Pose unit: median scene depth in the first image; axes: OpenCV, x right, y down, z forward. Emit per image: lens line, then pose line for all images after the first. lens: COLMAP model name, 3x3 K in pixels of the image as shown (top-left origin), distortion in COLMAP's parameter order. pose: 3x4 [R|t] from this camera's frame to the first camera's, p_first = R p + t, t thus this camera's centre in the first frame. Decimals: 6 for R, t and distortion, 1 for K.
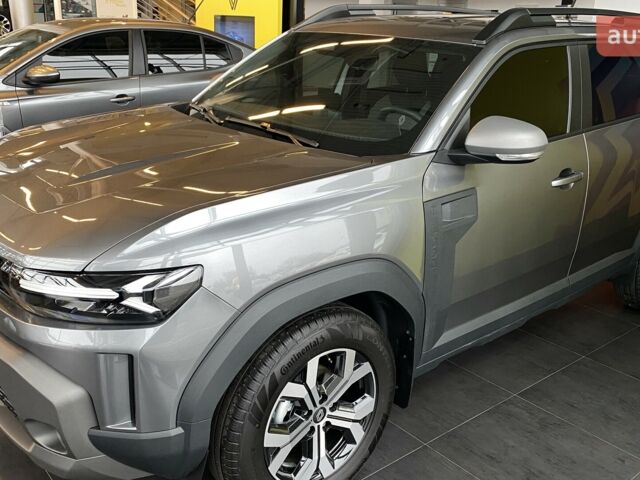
lens RADIAL K [[528.9, 0, 322.6], [0, 528.9, 228.7], [0, 0, 1]] dist [0.020288, -0.024117]
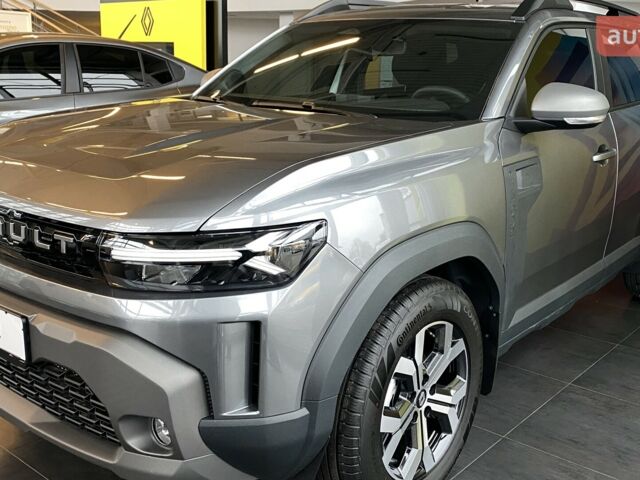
lens RADIAL K [[571.9, 0, 366.2], [0, 571.9, 199.1], [0, 0, 1]] dist [0.045086, -0.095780]
pose [[0.987567, -0.046559, 0.150147, -0.206871], [0.060946, 0.993829, -0.092683, 0.087072], [-0.144905, 0.100682, 0.984310, 0.008458]]
